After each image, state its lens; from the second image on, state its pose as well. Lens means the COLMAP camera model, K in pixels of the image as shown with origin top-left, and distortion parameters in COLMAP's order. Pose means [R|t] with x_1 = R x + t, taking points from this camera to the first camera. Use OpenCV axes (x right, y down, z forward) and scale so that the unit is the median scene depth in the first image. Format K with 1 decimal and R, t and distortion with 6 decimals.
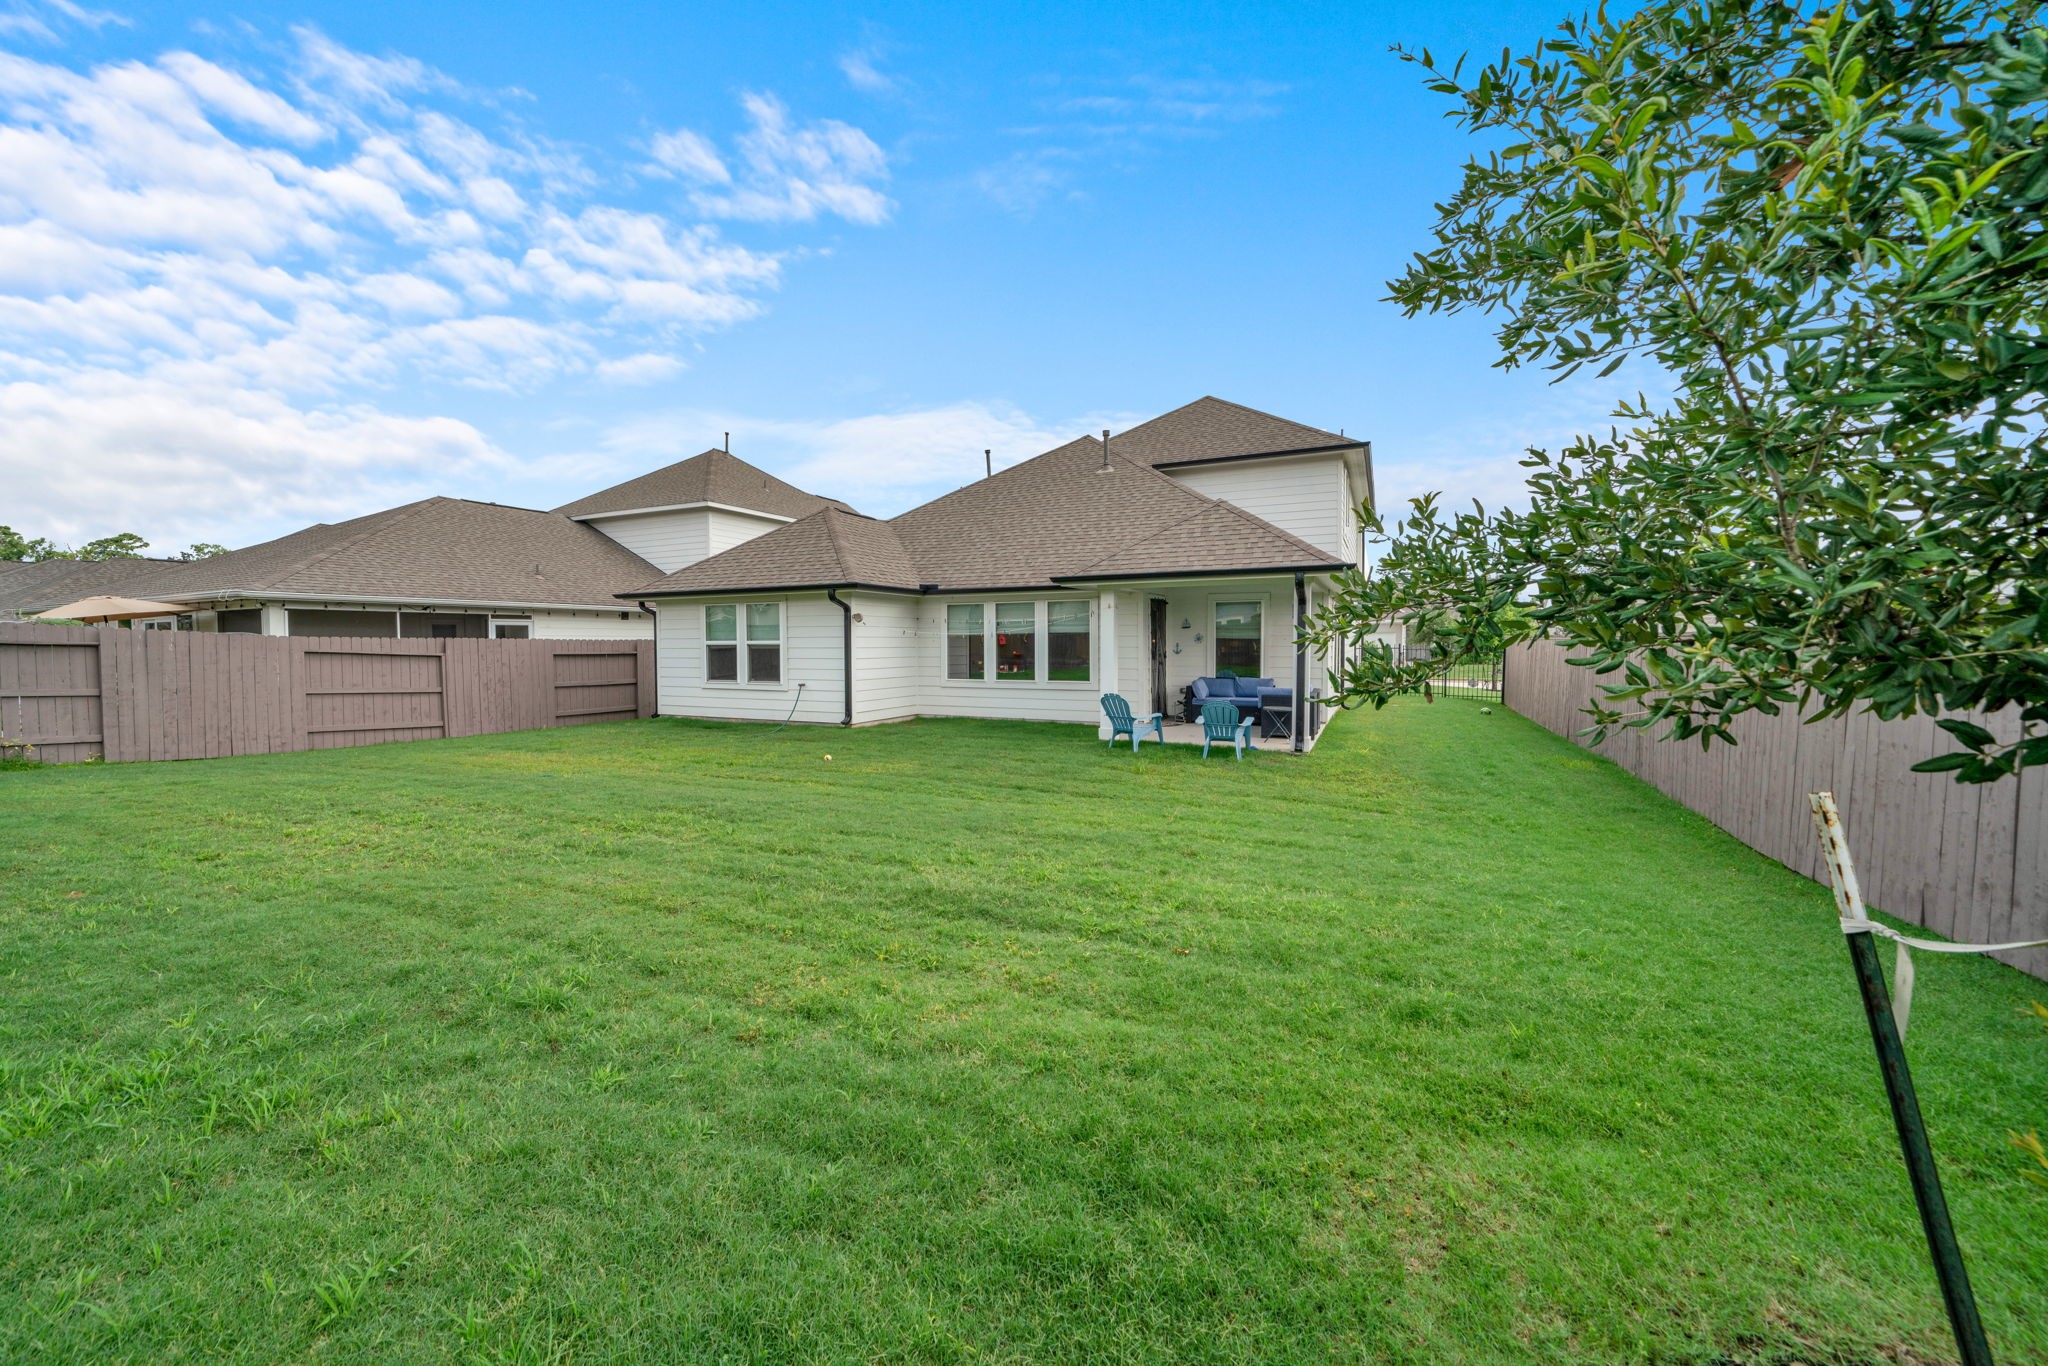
lens RADIAL K [[794.0, 0, 1016.3], [0, 794.0, 678.3], [0, 0, 1]] dist [-0.011876, 0.000041]
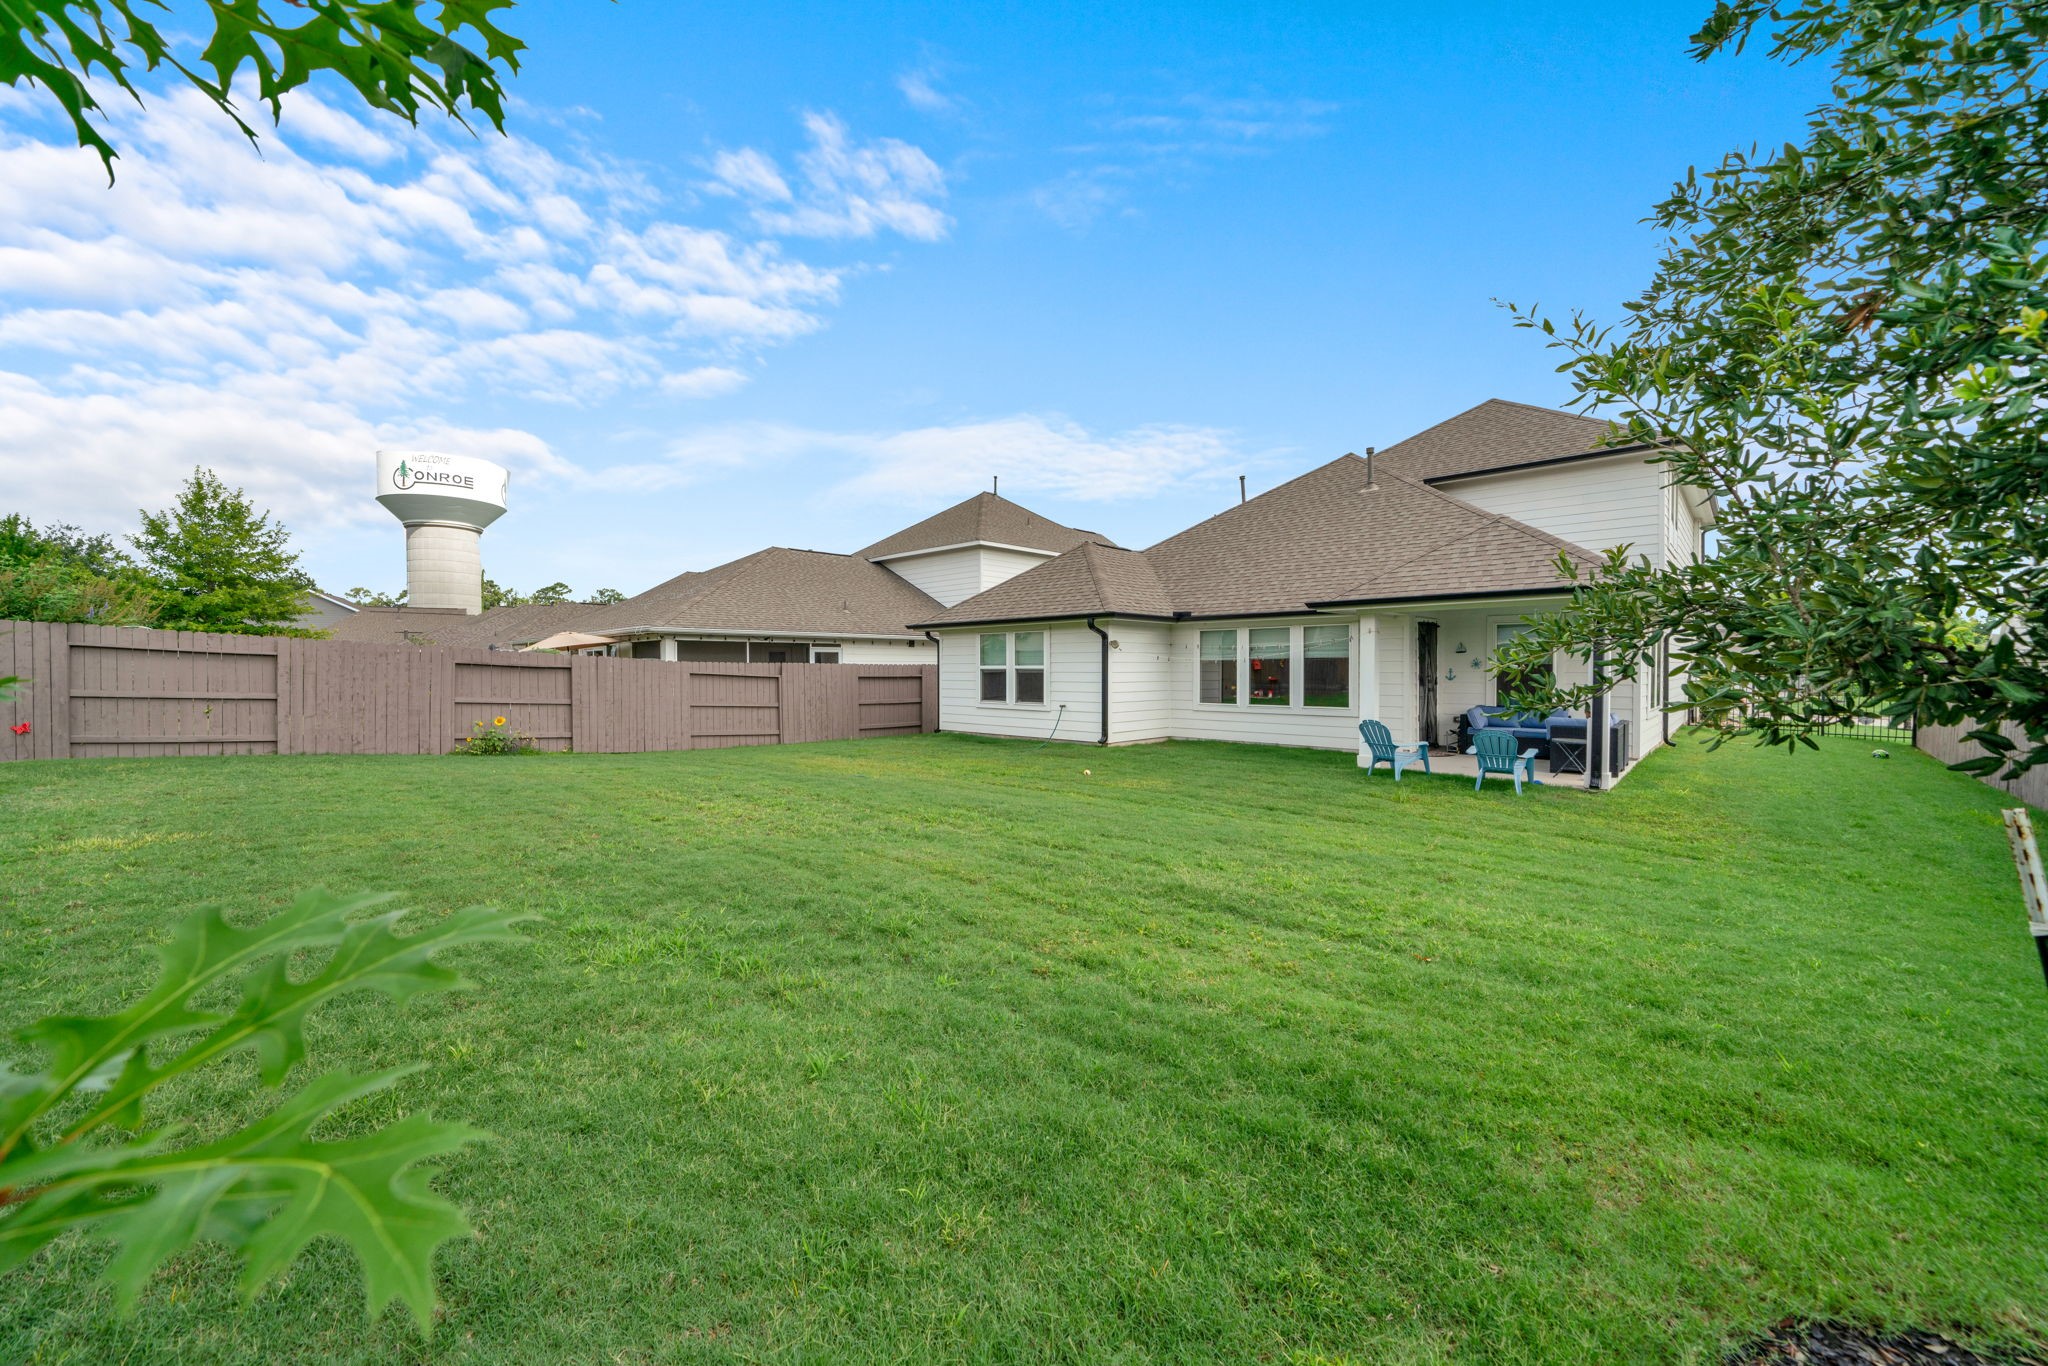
lens RADIAL K [[789.4, 0, 1005.4], [0, 789.4, 675.1], [0, 0, 1]] dist [-0.011864, 0.000050]
pose [[0.946771, 0.005317, -0.321863, 0.005310], [-0.016560, 0.999344, -0.032203, 0.002478], [0.321481, 0.035819, 0.946238, -0.069118]]
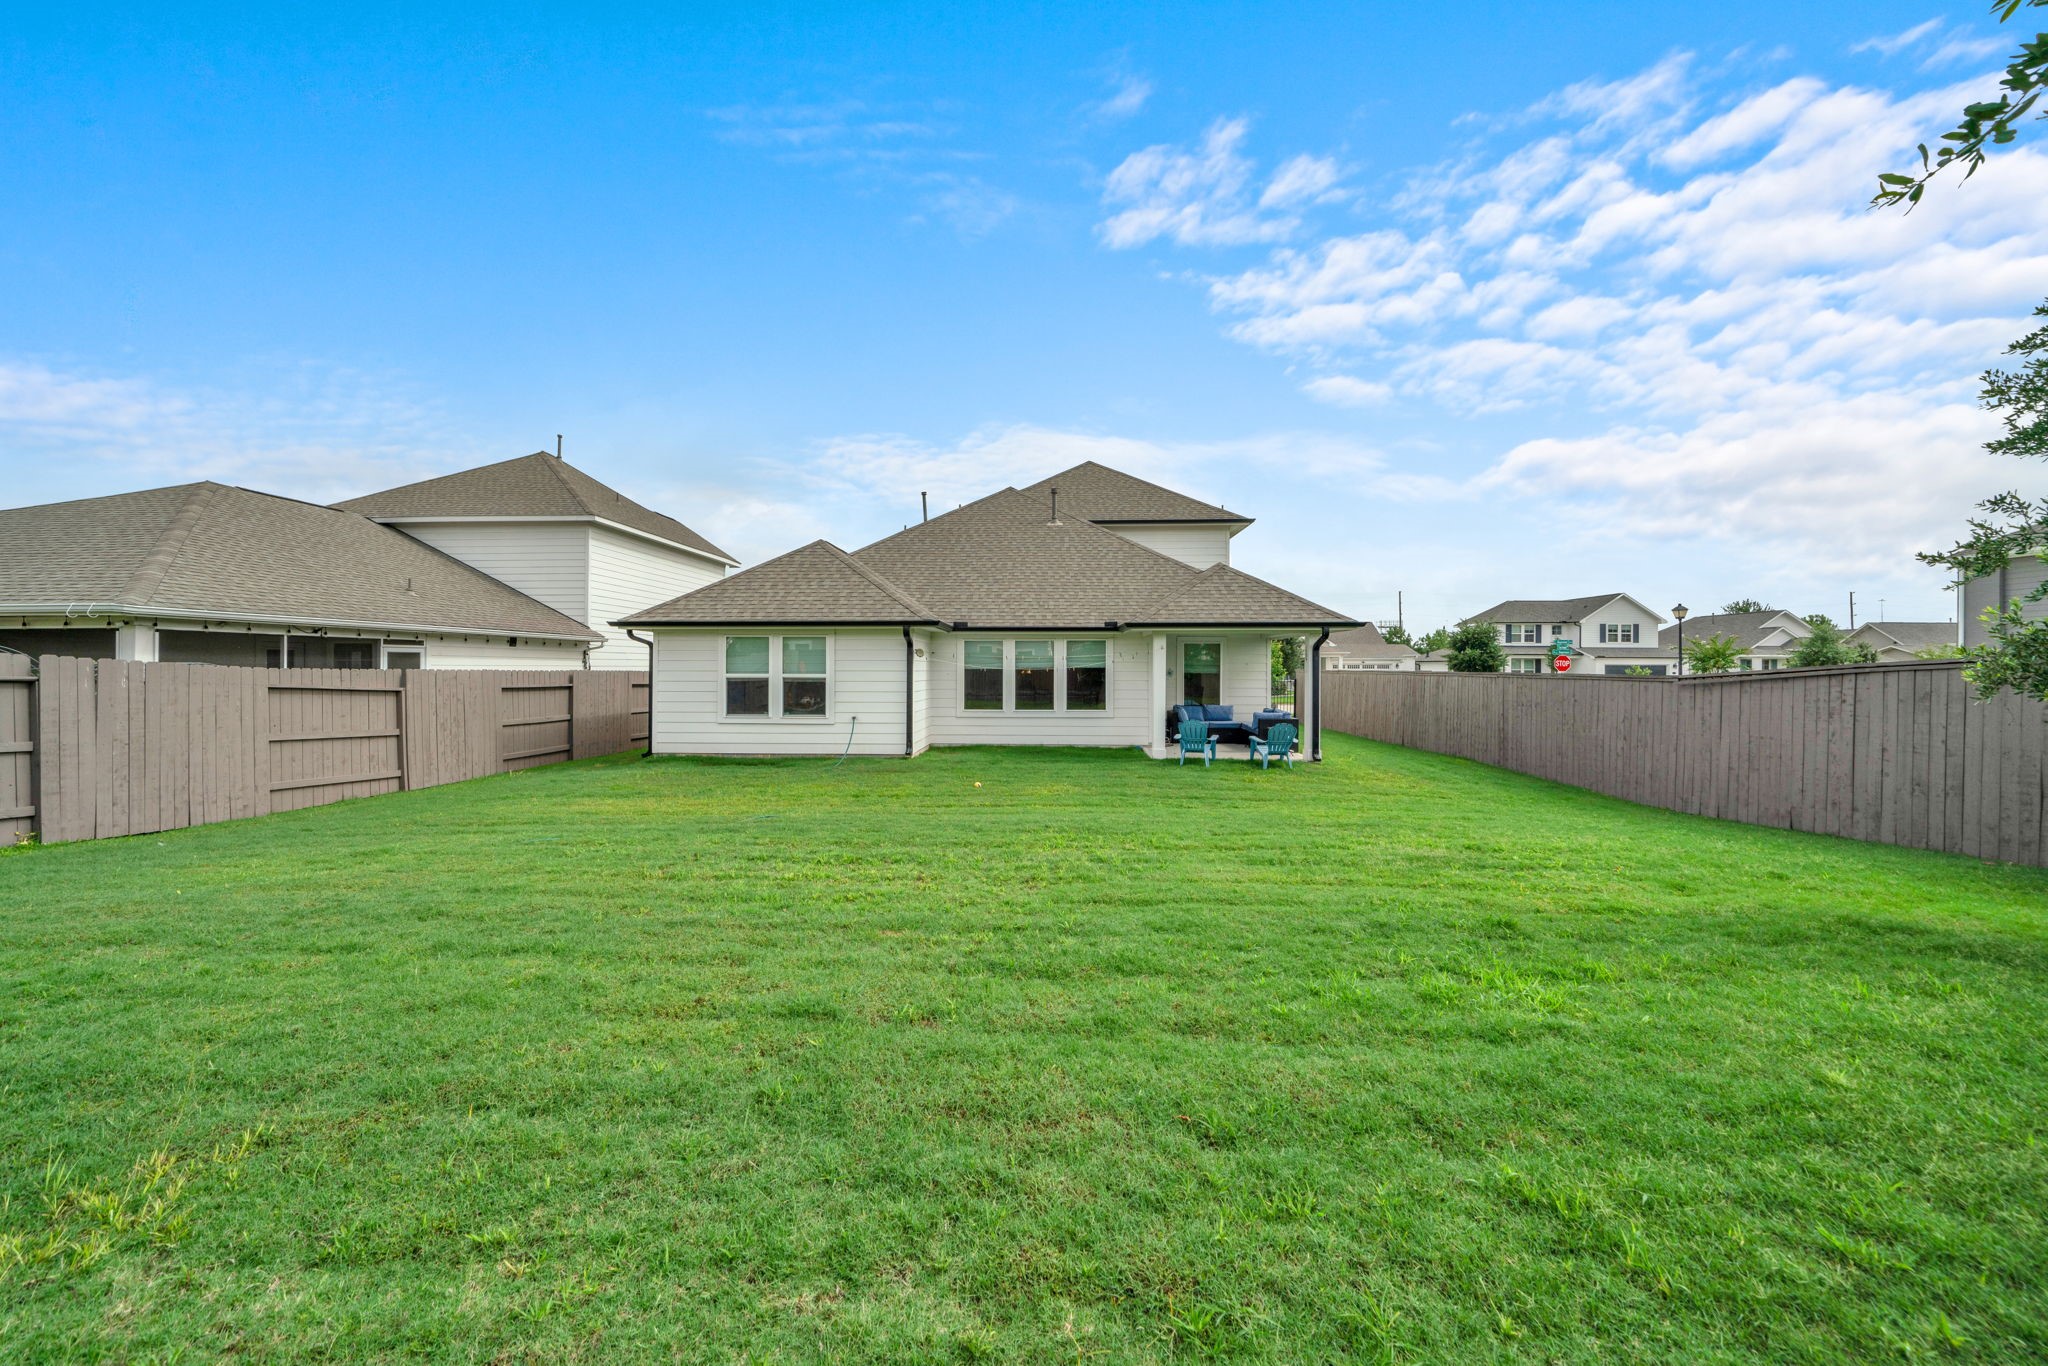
lens RADIAL K [[794.0, 0, 1016.3], [0, 794.0, 678.3], [0, 0, 1]] dist [-0.011876, 0.000041]
pose [[0.915992, 0.000279, 0.401197, -0.621835], [0.013018, 0.999453, -0.030417, -0.010822], [-0.400986, 0.033085, 0.915487, -0.013146]]
